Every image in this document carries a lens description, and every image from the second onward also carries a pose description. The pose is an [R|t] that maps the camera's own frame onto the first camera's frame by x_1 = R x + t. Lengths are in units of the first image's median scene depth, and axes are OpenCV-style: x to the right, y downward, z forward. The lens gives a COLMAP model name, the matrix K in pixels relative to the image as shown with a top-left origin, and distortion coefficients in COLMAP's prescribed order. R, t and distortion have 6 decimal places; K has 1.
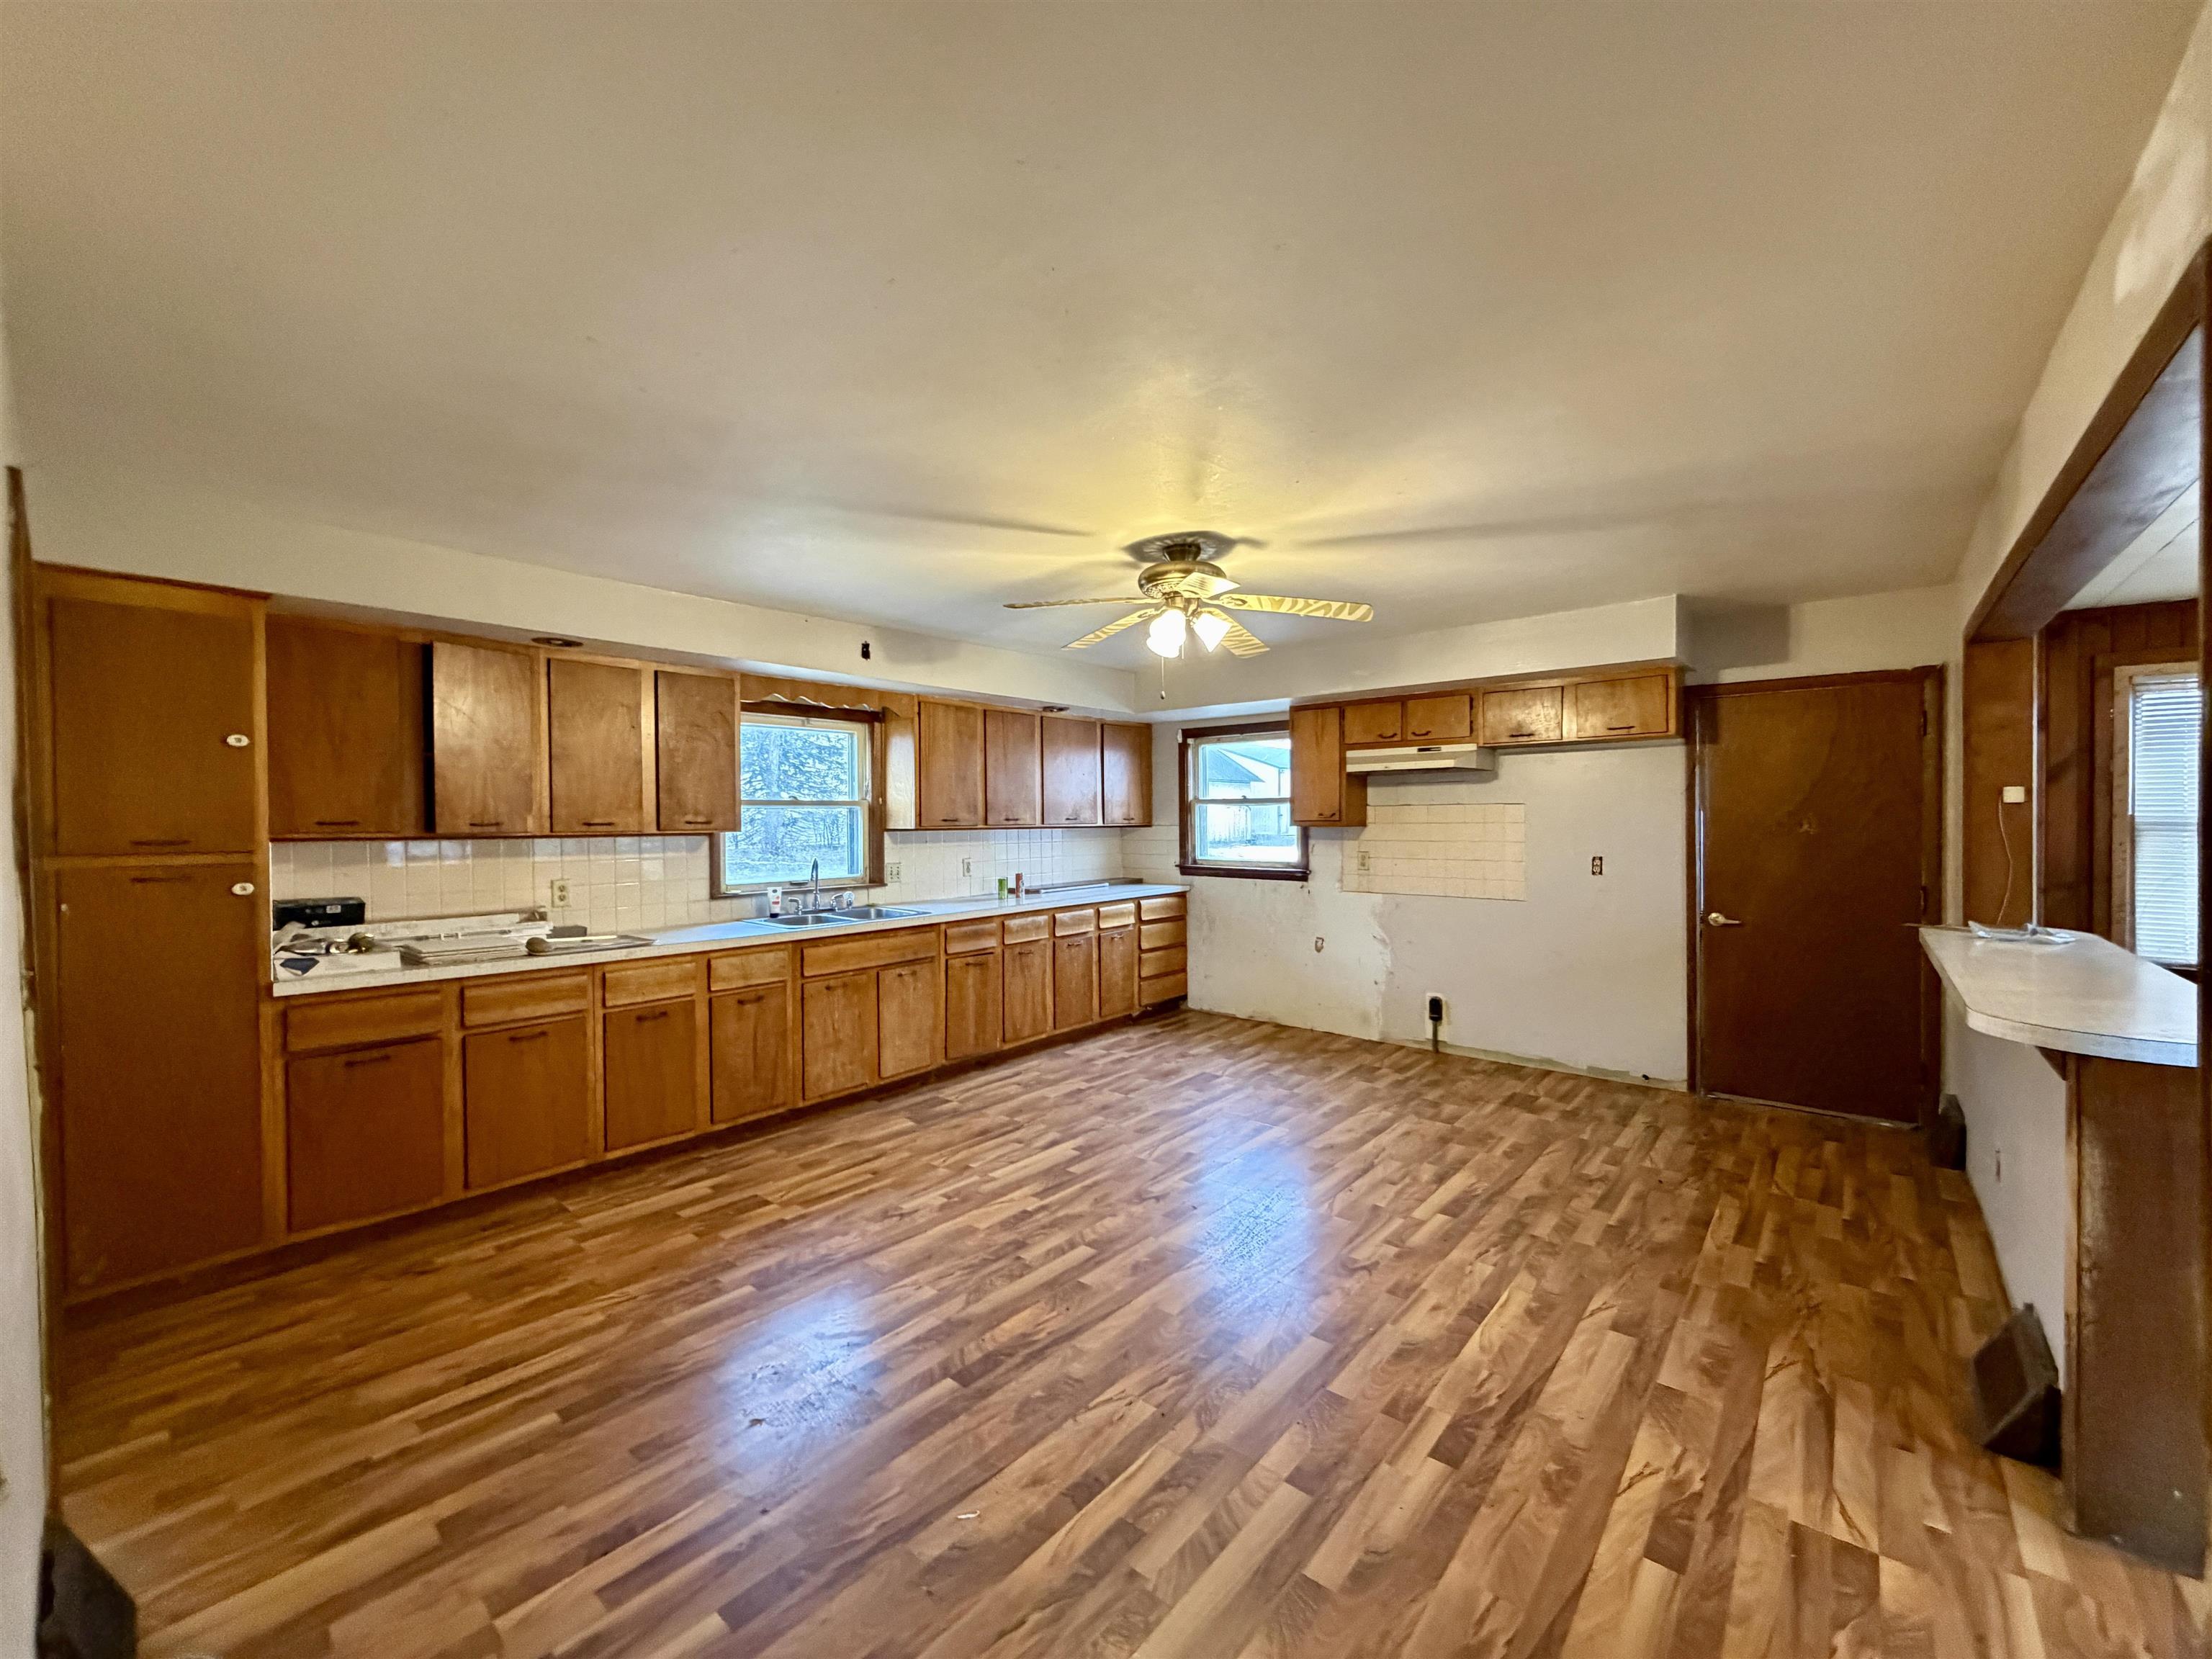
lens RADIAL K [[881.9, 0, 1100.0], [0, 881.9, 828.3], [0, 0, 1]] dist [-0.000701, 0.000241]
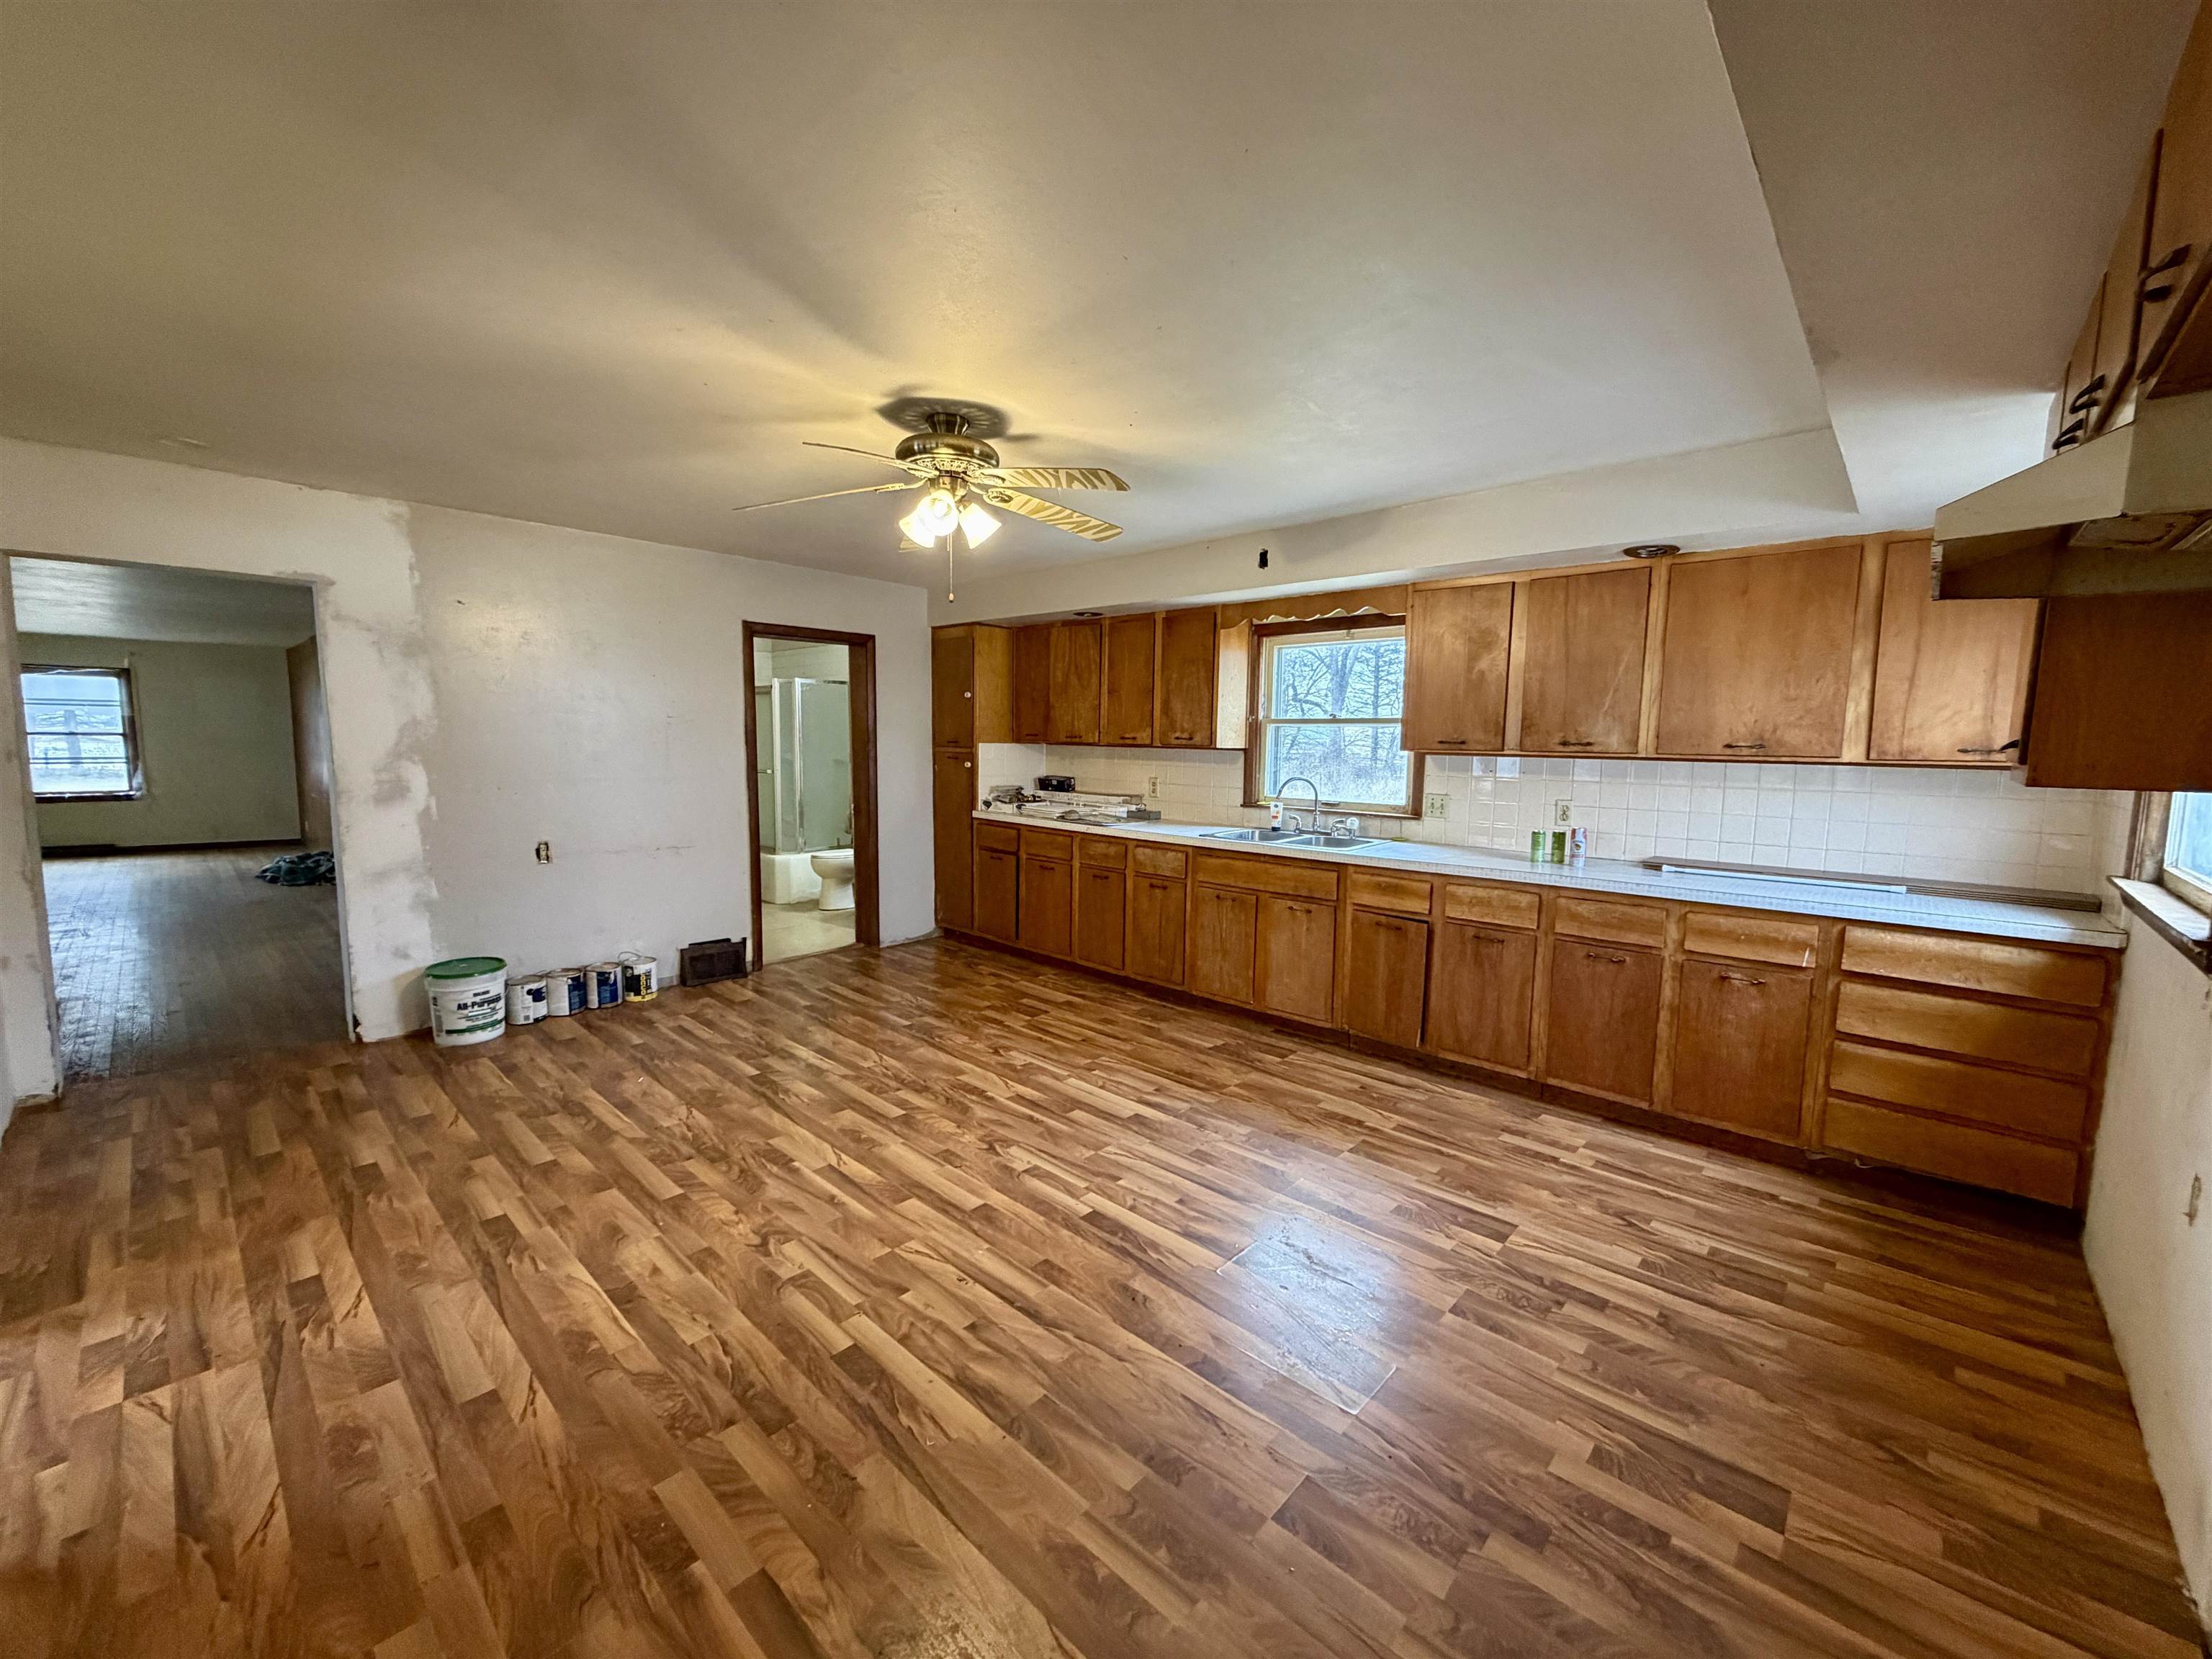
lens RADIAL K [[881.9, 0, 1100.0], [0, 881.9, 828.3], [0, 0, 1]] dist [-0.000701, 0.000241]
pose [[-0.042054, 0.112391, -0.992774, 0.856375], [-0.023850, 0.993257, 0.113456, -0.020390], [0.998831, 0.028449, -0.039090, 1.040295]]
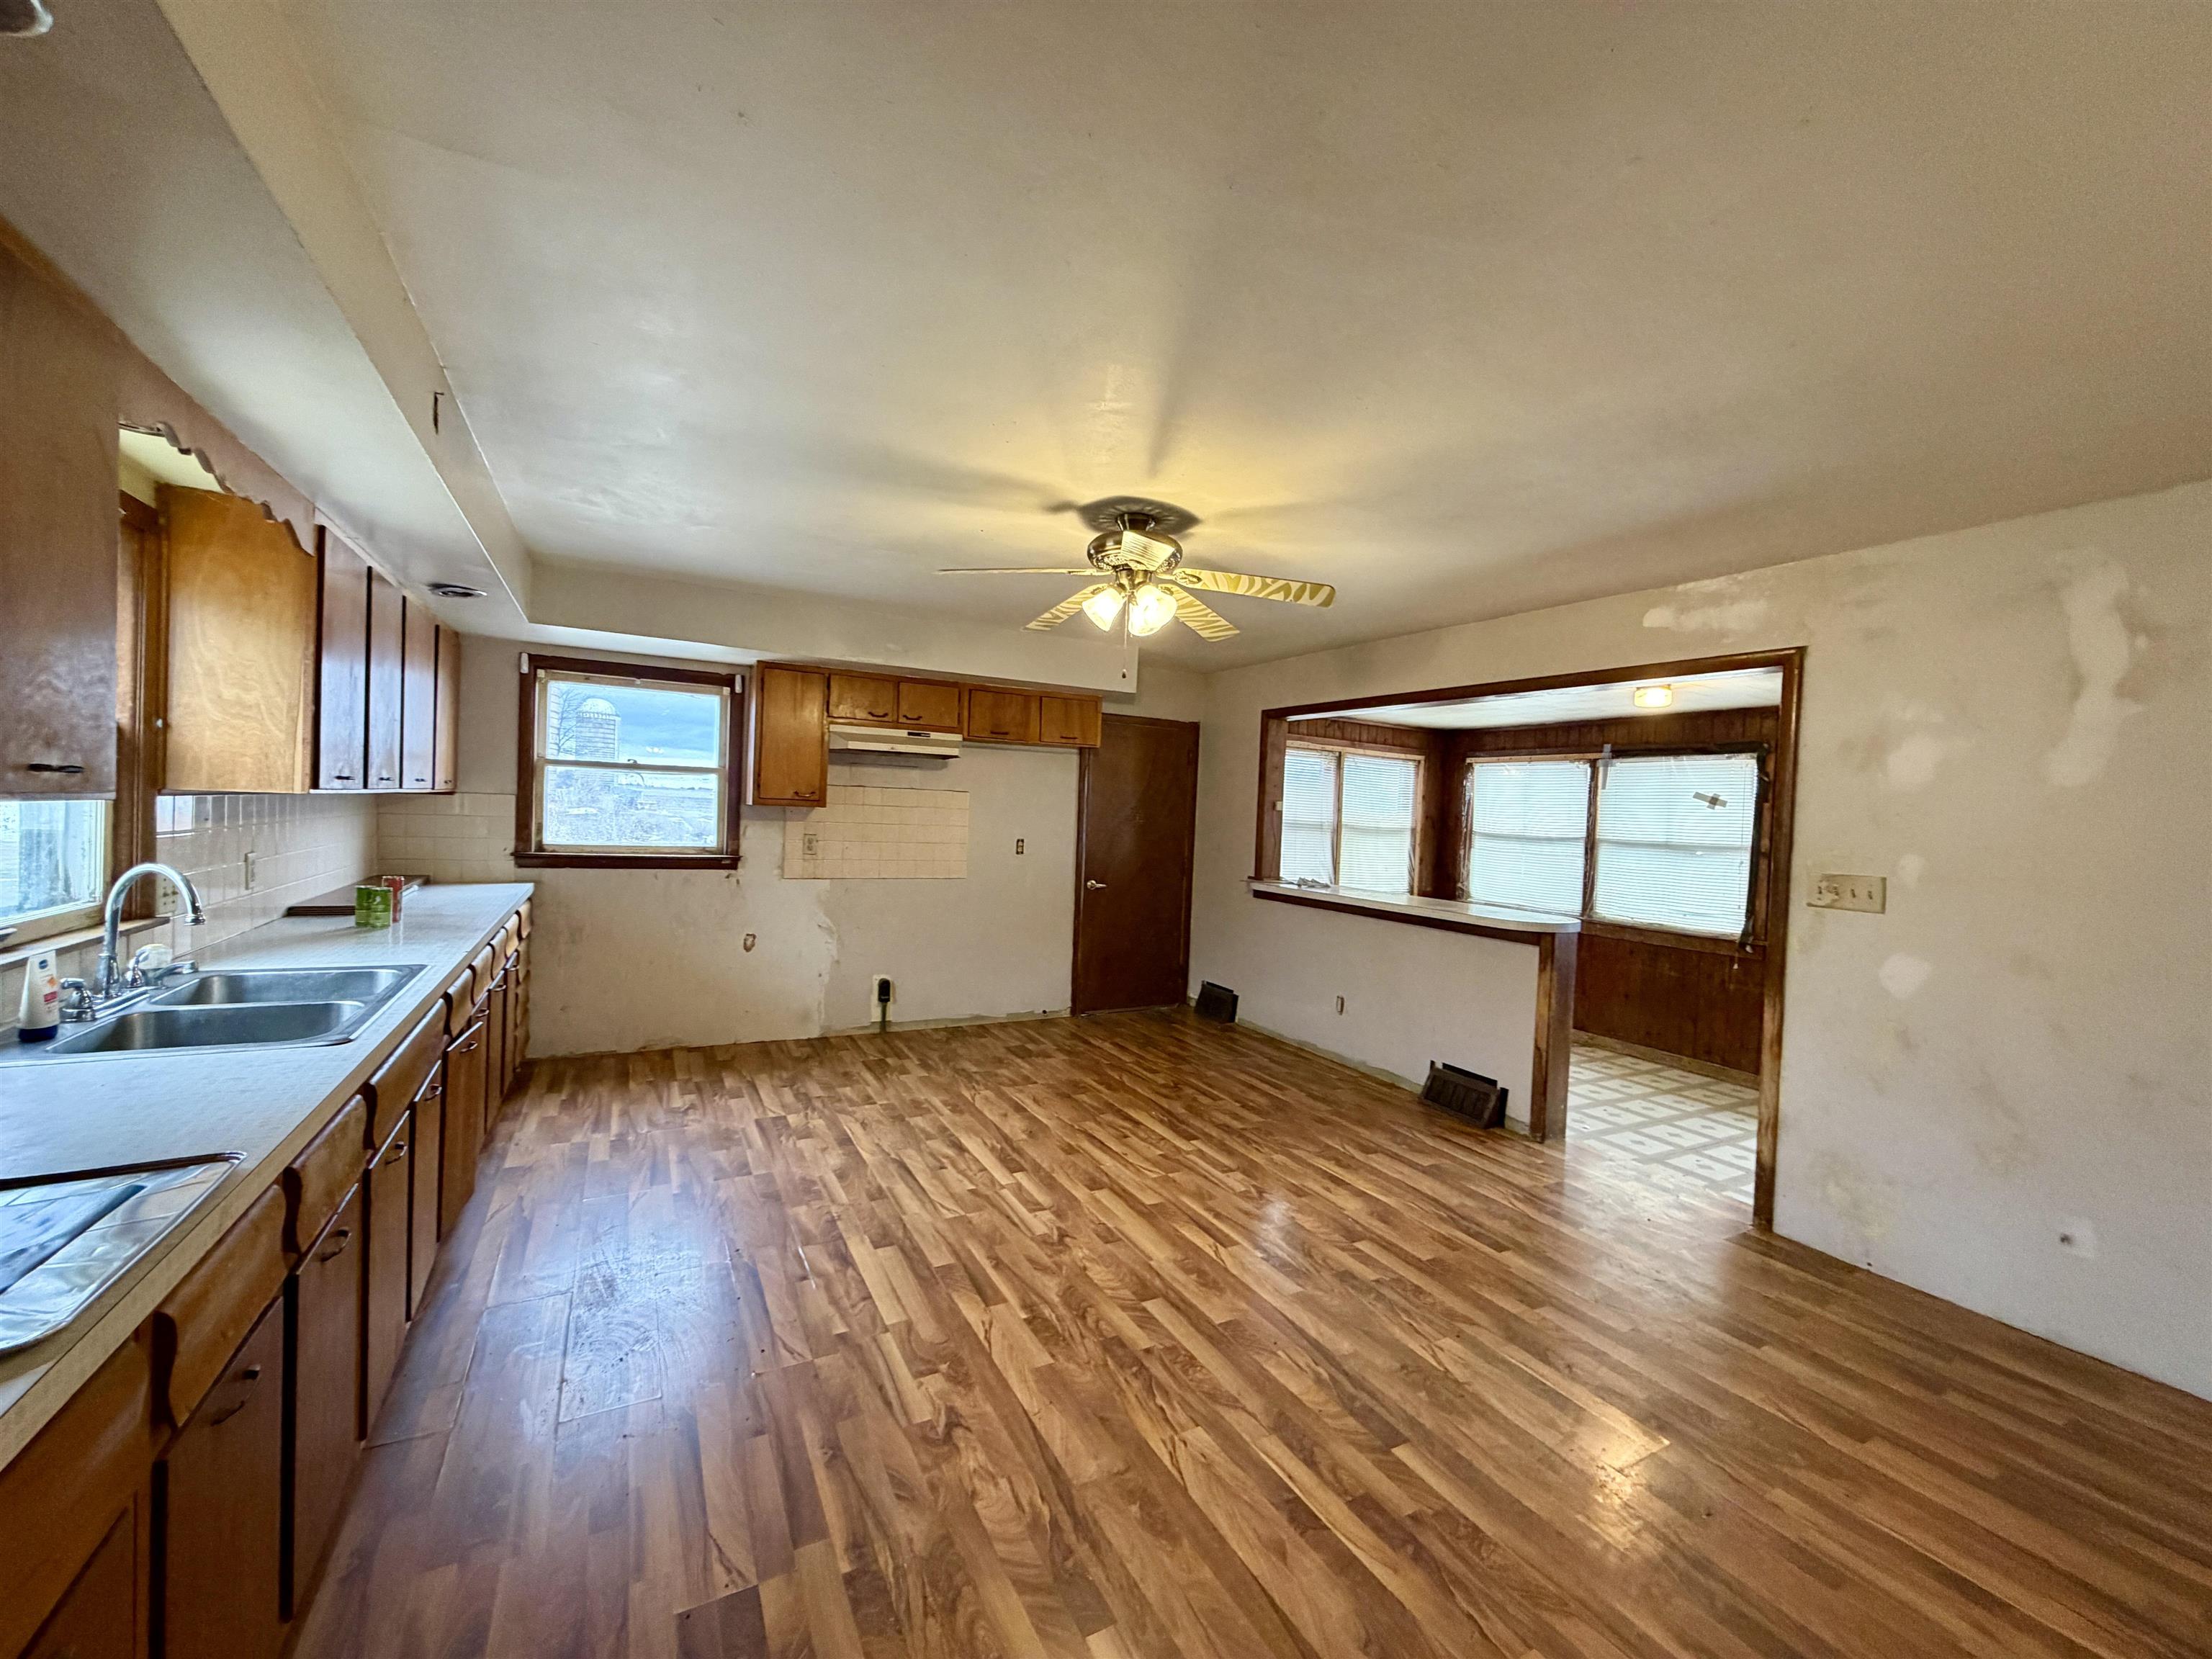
lens RADIAL K [[881.9, 0, 1100.0], [0, 881.9, 828.3], [0, 0, 1]] dist [-0.000701, 0.000241]
pose [[0.362353, 0.000349, 0.932041, -0.682728], [-0.033636, 0.999353, 0.012702, -0.002151], [-0.931434, -0.035953, 0.362131, 0.601444]]
